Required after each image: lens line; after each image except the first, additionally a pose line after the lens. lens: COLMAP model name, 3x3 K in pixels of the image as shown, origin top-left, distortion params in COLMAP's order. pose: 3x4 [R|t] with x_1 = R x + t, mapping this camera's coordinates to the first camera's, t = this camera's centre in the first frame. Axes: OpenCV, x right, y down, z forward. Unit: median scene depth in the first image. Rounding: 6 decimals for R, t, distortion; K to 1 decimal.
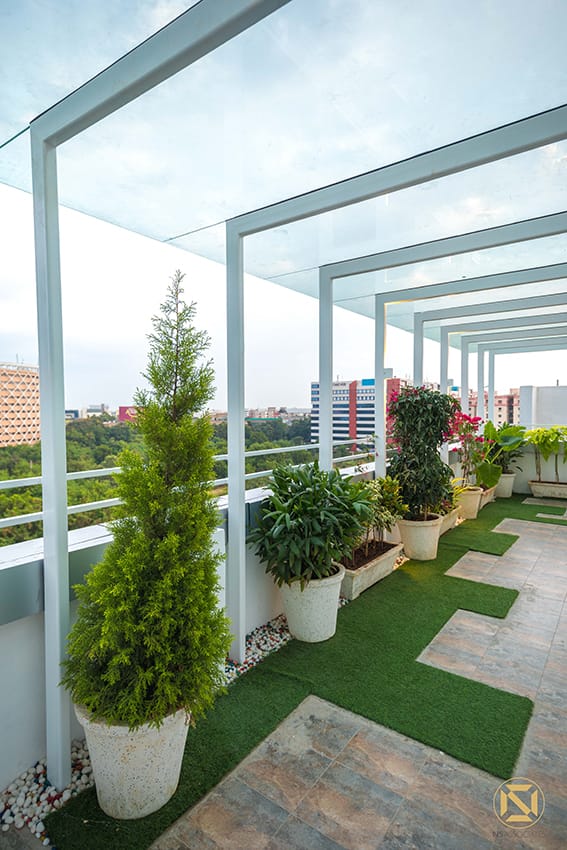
lens RADIAL K [[487.5, 0, 283.5], [0, 487.5, 425.0], [0, 0, 1]] dist [0.004020, 0.000429]
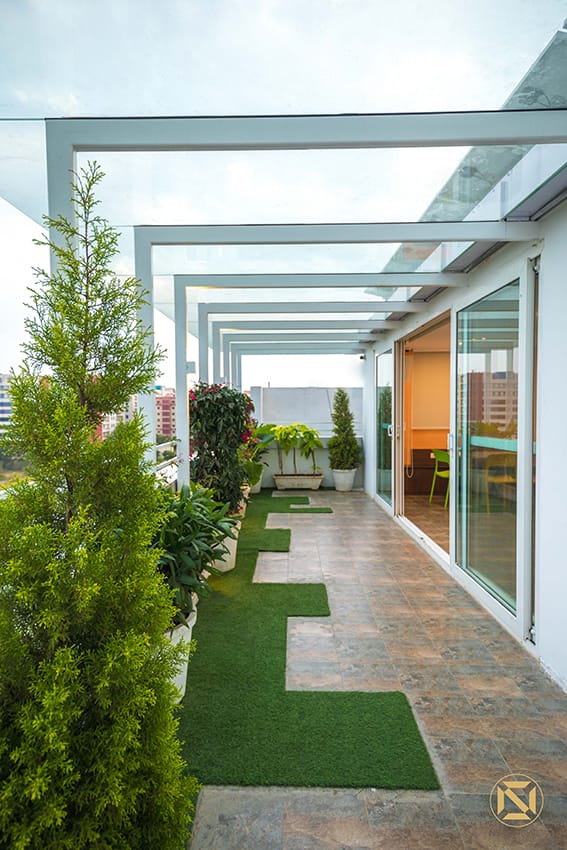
lens RADIAL K [[487.5, 0, 283.5], [0, 487.5, 425.0], [0, 0, 1]] dist [0.004020, 0.000429]
pose [[0.803678, -0.022440, 0.594641, -0.184890], [0.021761, 0.999729, 0.008317, -0.006541], [-0.594666, 0.006256, 0.803948, 0.207633]]
